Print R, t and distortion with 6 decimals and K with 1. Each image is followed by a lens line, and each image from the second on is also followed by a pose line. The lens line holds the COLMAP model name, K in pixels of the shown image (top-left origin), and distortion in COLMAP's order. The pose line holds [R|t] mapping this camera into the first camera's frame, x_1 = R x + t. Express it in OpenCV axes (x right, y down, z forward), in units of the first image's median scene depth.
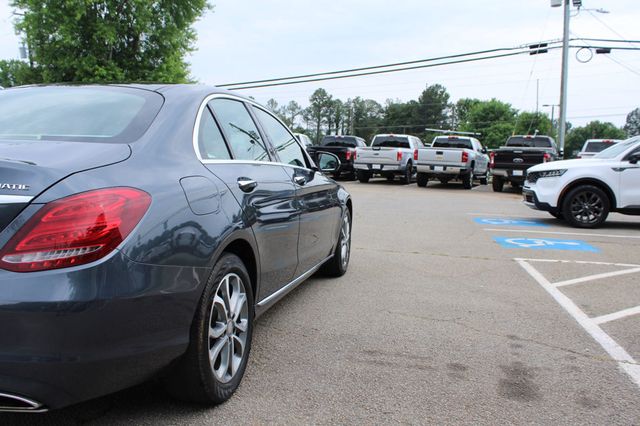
lens RADIAL K [[586.9, 0, 313.4], [0, 586.9, 217.3], [0, 0, 1]] dist [-0.099426, 0.000000]
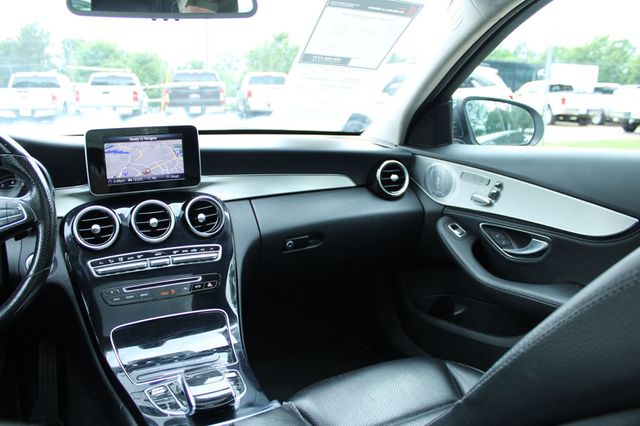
lens RADIAL K [[540.5, 0, 319.7], [0, 540.5, 216.1], [0, 0, 1]] dist [-0.148790, 0.124638]
pose [[0.767695, -0.166734, 0.618745, -0.050547], [0.088997, 0.983941, 0.154722, -0.019435], [-0.634606, -0.063713, 0.770205, 0.159497]]
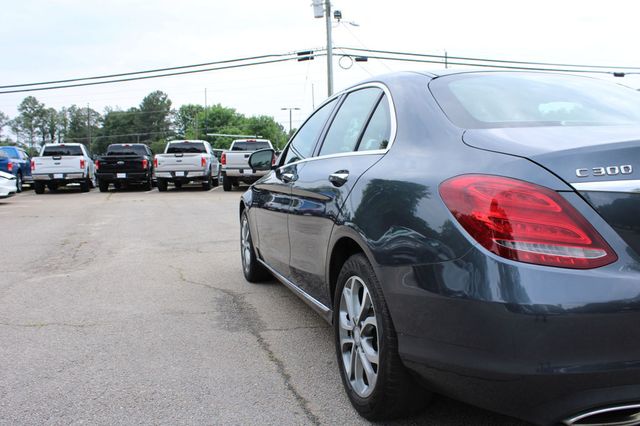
lens RADIAL K [[586.9, 0, 321.8], [0, 586.9, 208.2], [0, 0, 1]] dist [-0.099426, 0.000000]
pose [[0.877411, -0.082598, 0.472576, -0.143173], [0.095116, 0.995463, -0.002607, -0.005033], [-0.470217, 0.047237, 0.881286, 0.041329]]
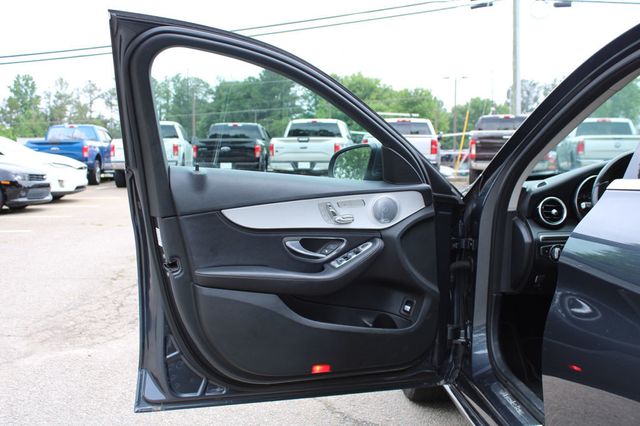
lens RADIAL K [[761.3, 0, 319.7], [0, 761.3, 207.9], [0, 0, 1]] dist [-0.054703, 0.000000]
pose [[0.961915, -0.055558, 0.267642, -0.118149], [0.063248, 0.997794, -0.020189, -0.015725], [-0.265930, 0.036348, 0.963307, 0.115261]]
